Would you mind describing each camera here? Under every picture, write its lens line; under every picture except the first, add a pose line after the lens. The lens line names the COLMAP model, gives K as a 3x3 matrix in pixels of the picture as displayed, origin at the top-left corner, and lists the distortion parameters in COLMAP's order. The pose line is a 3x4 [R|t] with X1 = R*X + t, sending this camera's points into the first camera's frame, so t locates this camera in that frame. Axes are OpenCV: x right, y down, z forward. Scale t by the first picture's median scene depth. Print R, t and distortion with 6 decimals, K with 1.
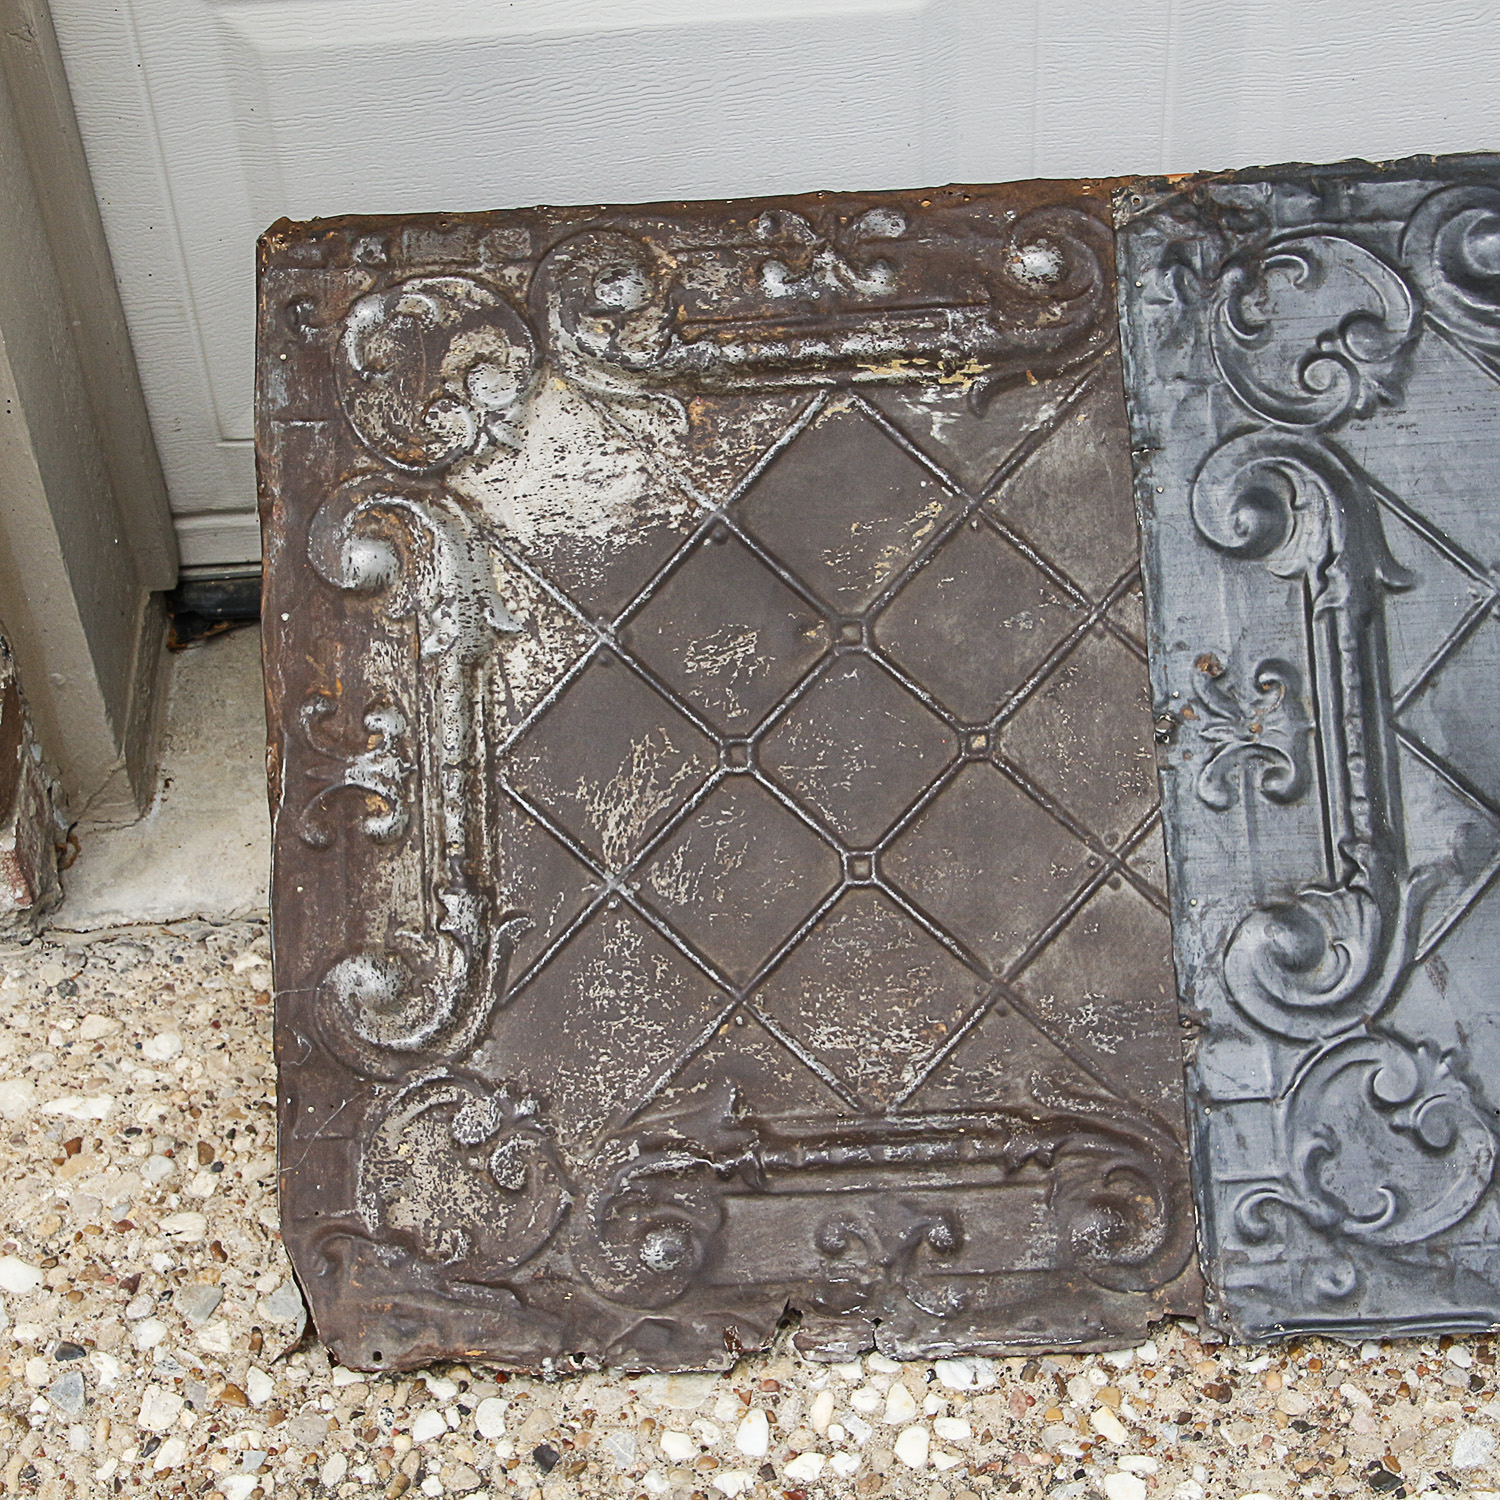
lens RADIAL K [[2636.4, 0, 750.0], [0, 2636.4, 750.0], [0, 0, 1]] dist [0.018751, 0.137906]
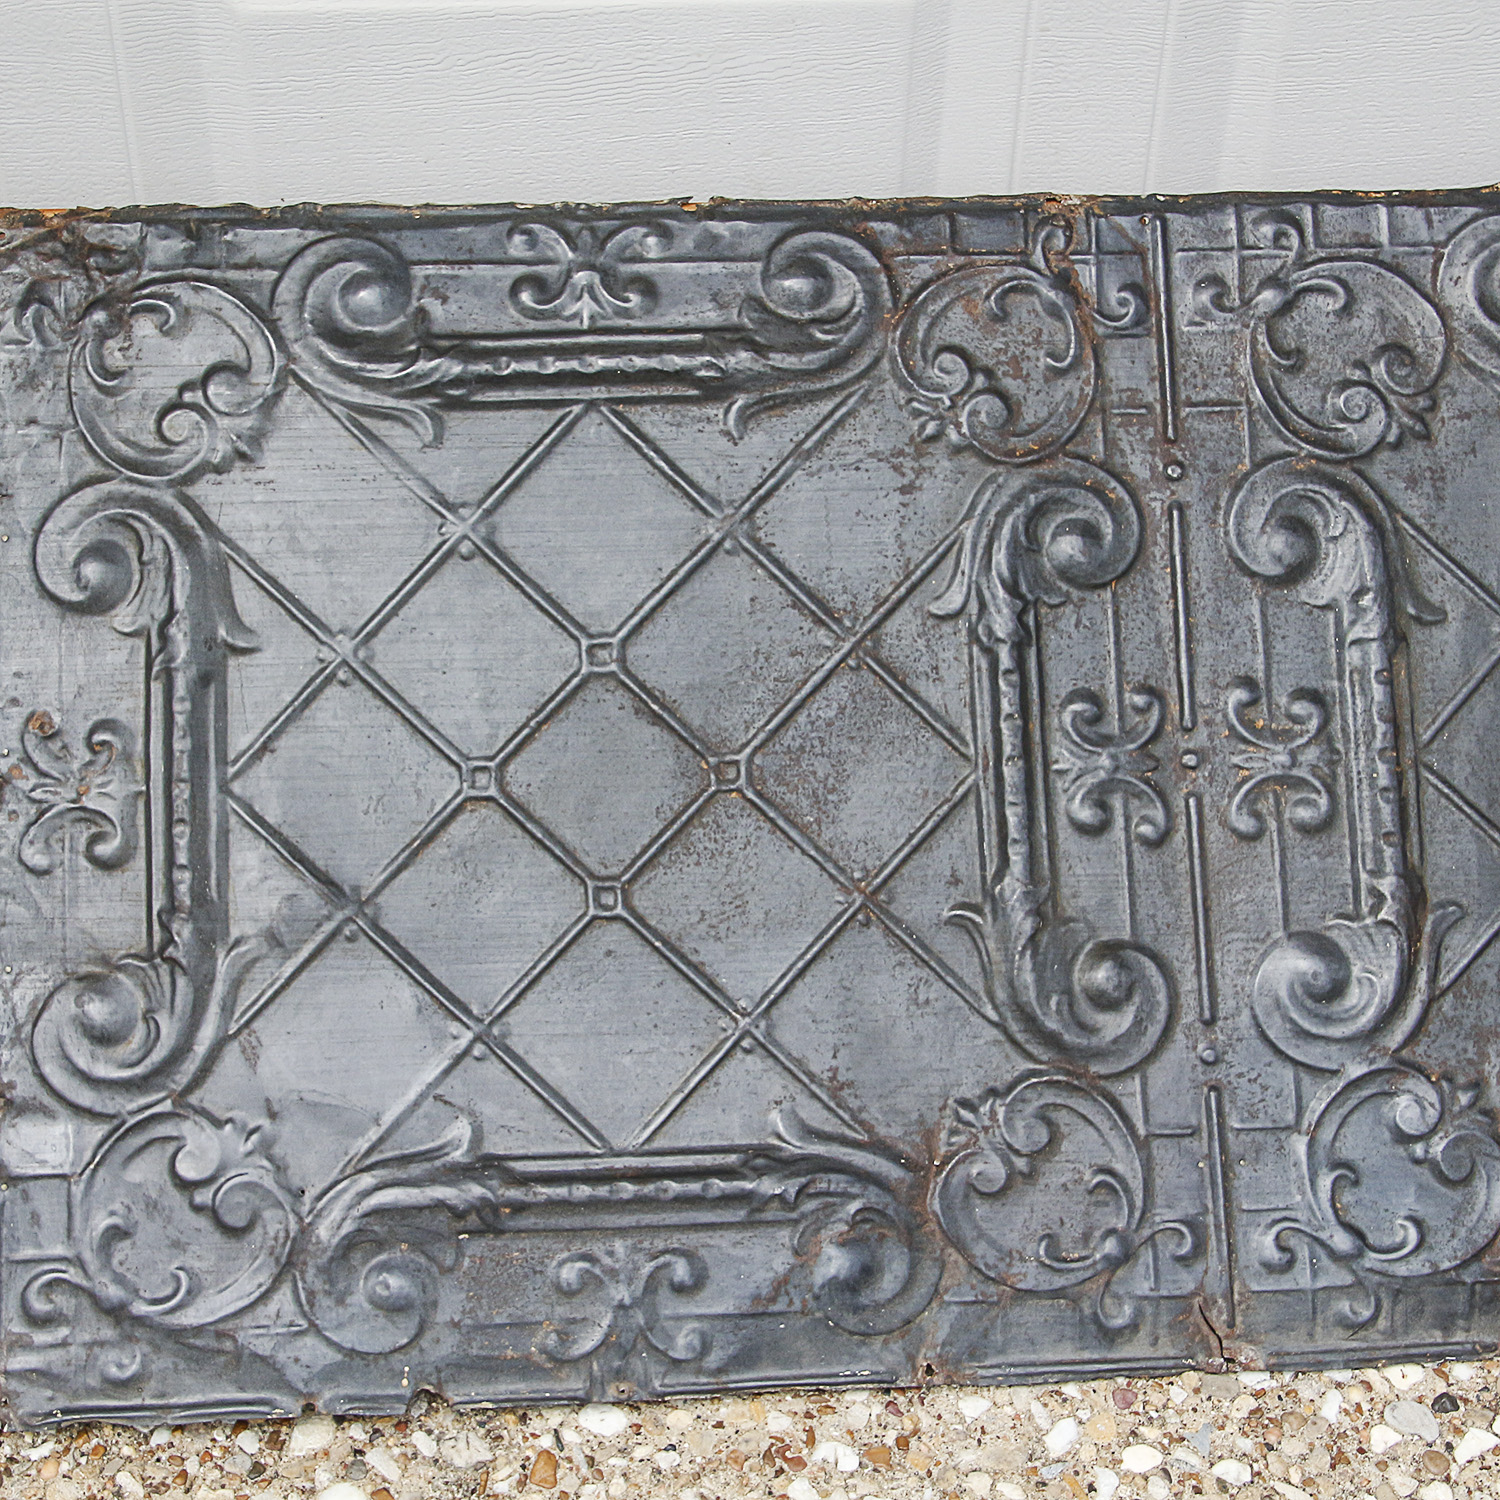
lens RADIAL K [[2636.4, 0, 750.0], [0, 2636.4, 750.0], [0, 0, 1]] dist [0.018751, 0.137906]
pose [[0.995855, 0.028261, 0.086454, 0.348723], [-0.029236, 0.999522, 0.010031, -0.039585], [-0.086129, -0.012517, 0.996205, 0.016111]]
